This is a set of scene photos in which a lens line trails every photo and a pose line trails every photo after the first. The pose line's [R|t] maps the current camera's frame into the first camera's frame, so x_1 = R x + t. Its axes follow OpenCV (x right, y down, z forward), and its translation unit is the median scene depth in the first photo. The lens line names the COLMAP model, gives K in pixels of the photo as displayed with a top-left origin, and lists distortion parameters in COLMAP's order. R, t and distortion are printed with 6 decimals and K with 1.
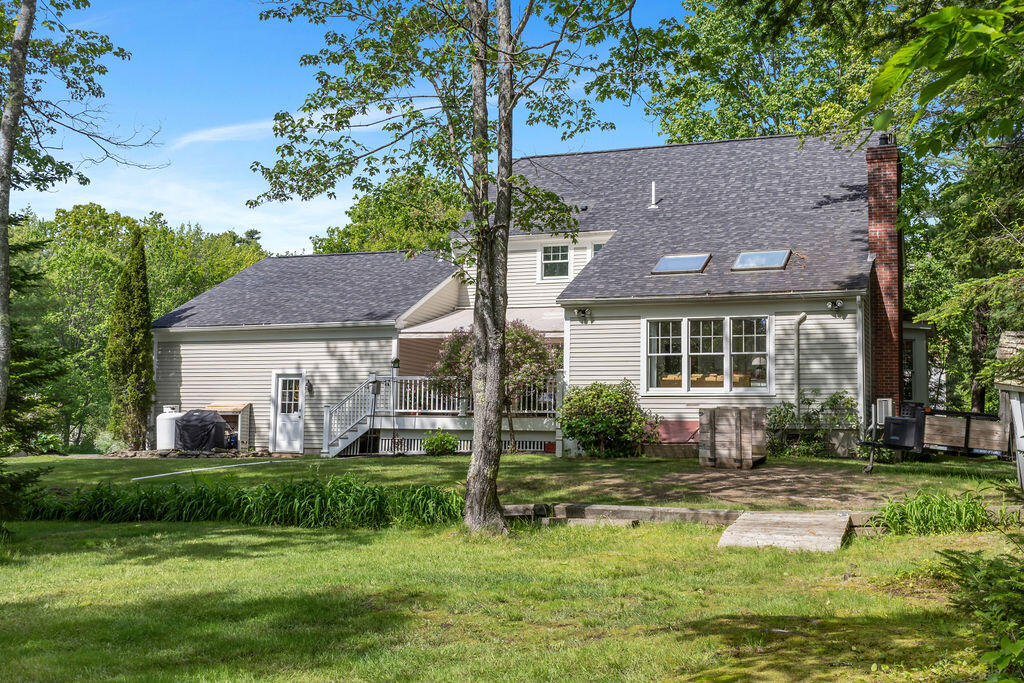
lens RADIAL K [[987.5, 0, 512.0], [0, 987.5, 341.5], [0, 0, 1]] dist [0.006138, 0.003829]
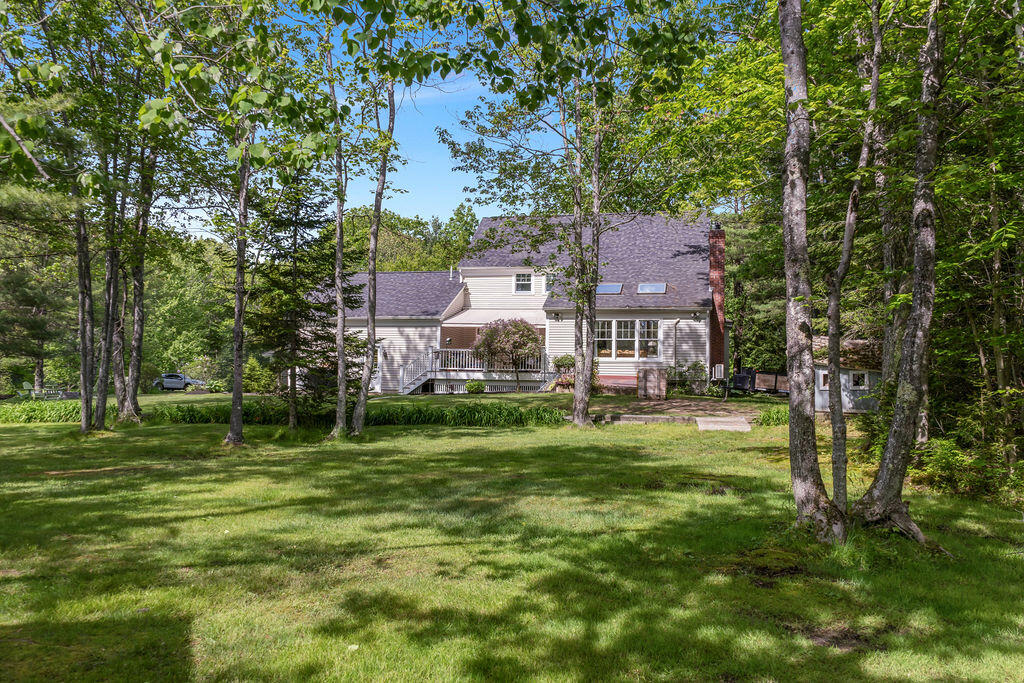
lens RADIAL K [[685.4, 0, 493.9], [0, 685.4, 335.9], [0, 0, 1]] dist [0.004450, 0.000681]
pose [[0.989955, 0.014178, 0.140673, -0.226874], [-0.017535, 0.999590, 0.022654, -0.018283], [-0.140294, -0.024893, 0.989797, -0.234673]]
